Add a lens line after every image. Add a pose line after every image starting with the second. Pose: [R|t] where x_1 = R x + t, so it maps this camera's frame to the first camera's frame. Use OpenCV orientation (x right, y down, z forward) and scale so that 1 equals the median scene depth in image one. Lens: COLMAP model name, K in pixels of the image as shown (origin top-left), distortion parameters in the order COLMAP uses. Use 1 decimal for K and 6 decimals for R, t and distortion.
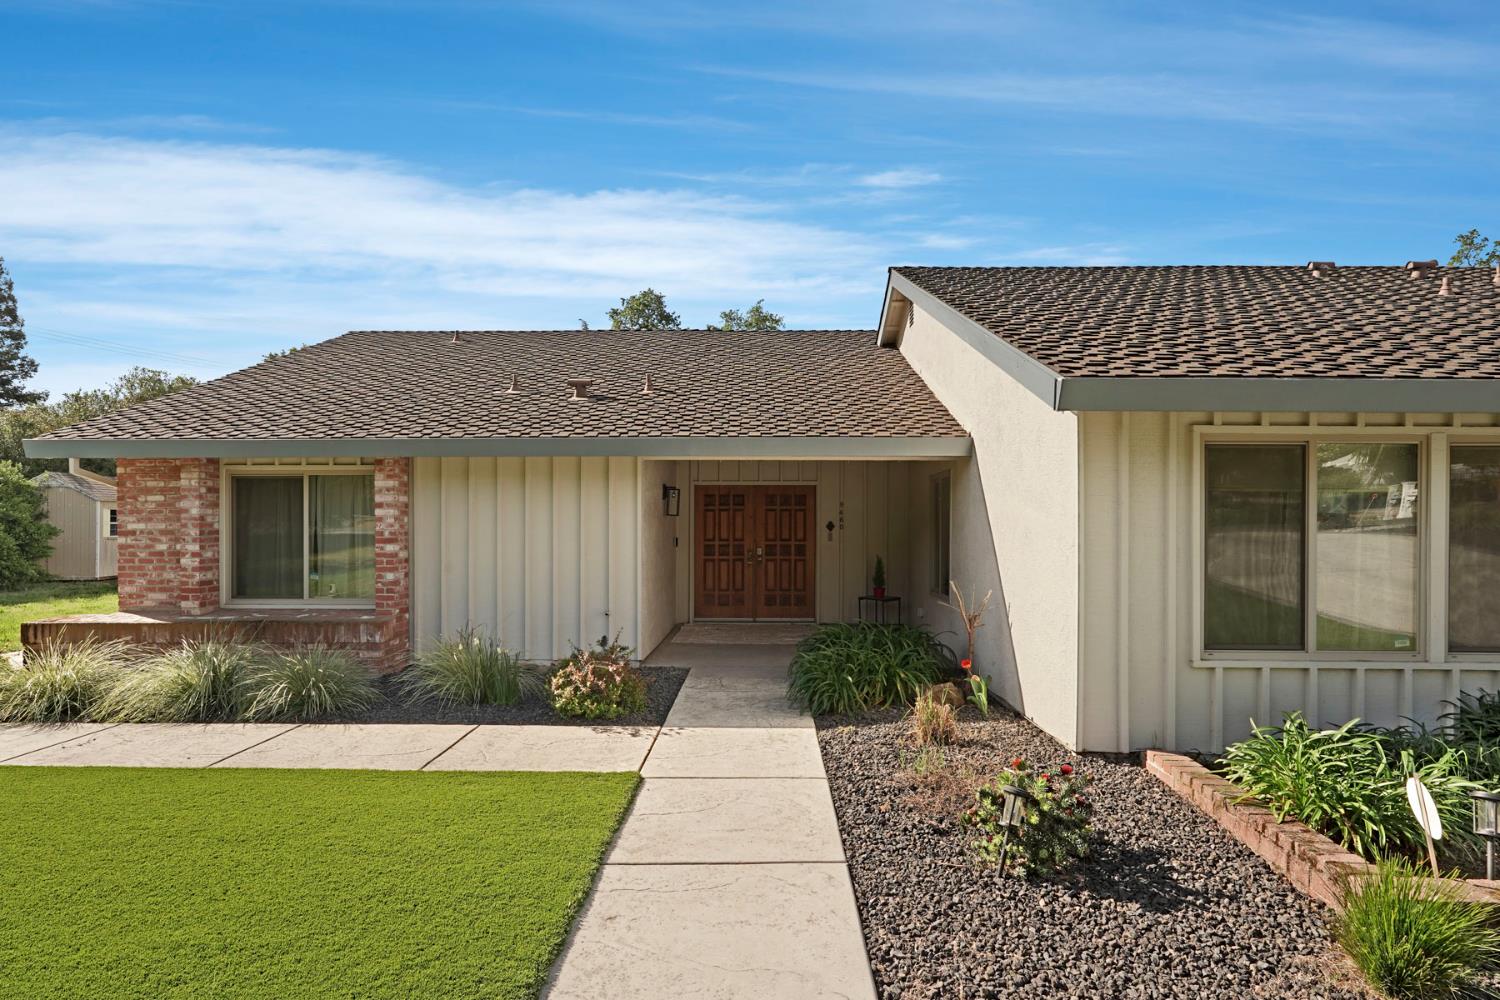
lens RADIAL K [[841.8, 0, 788.0], [0, 841.8, 515.2], [0, 0, 1]] dist [0.002535, 0.000954]
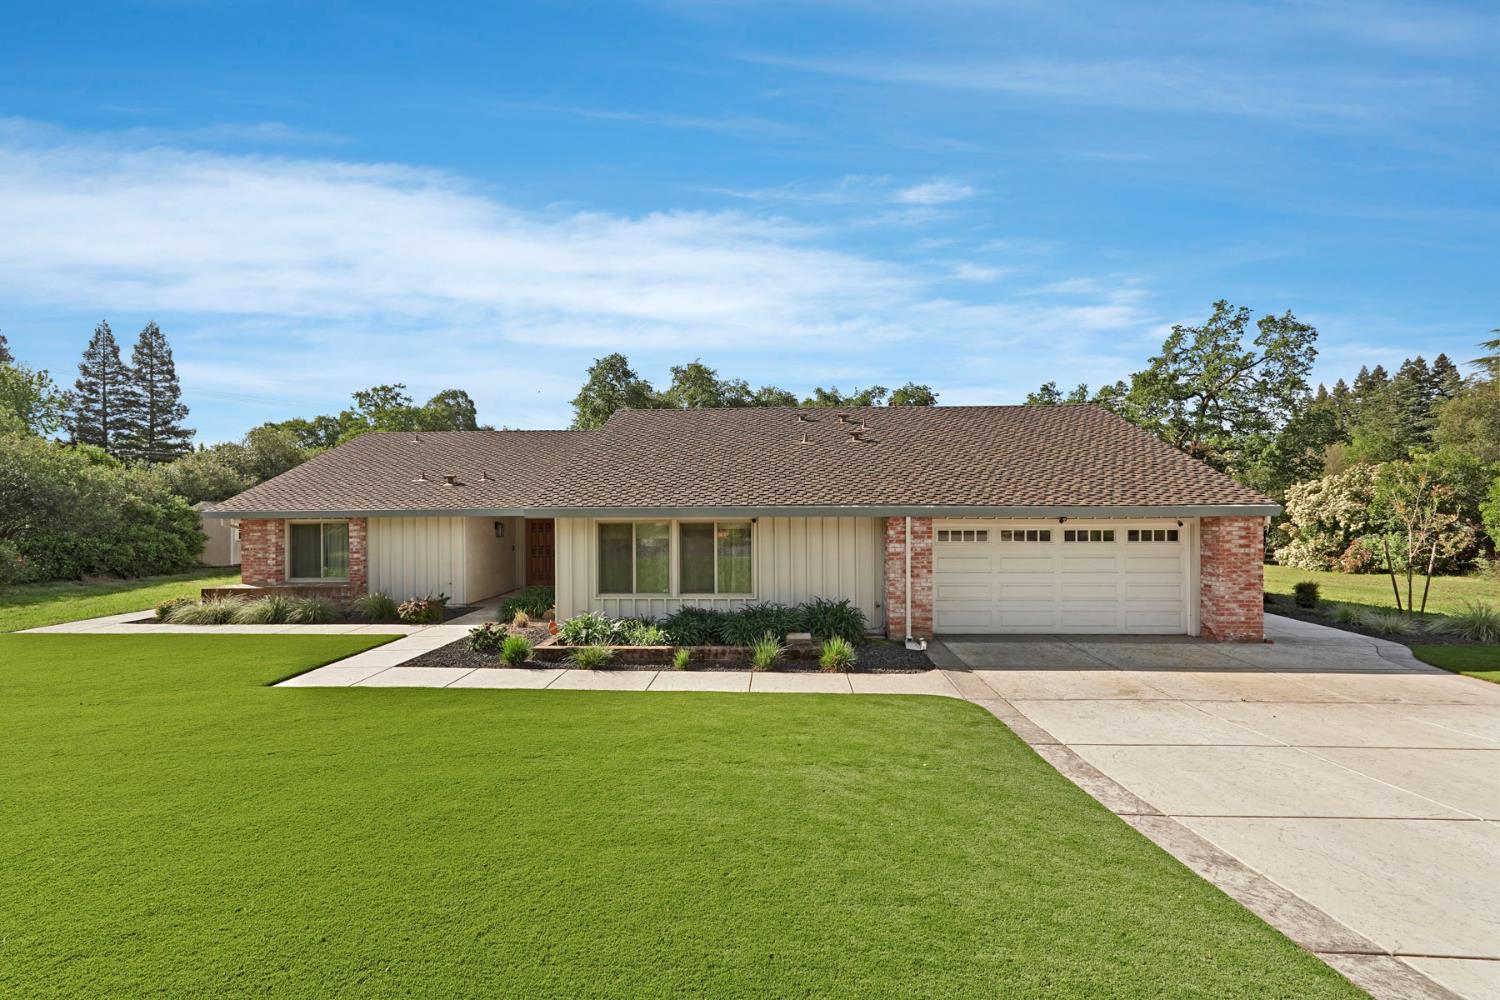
lens RADIAL K [[693.6, 0, 765.1], [0, 693.6, 498.1], [0, 0, 1]] dist [-0.004372, 0.004092]
pose [[0.999556, -0.008987, -0.028413, 0.671218], [0.008697, 0.999909, -0.010320, -0.084810], [0.028503, 0.010068, 0.999543, -0.827805]]
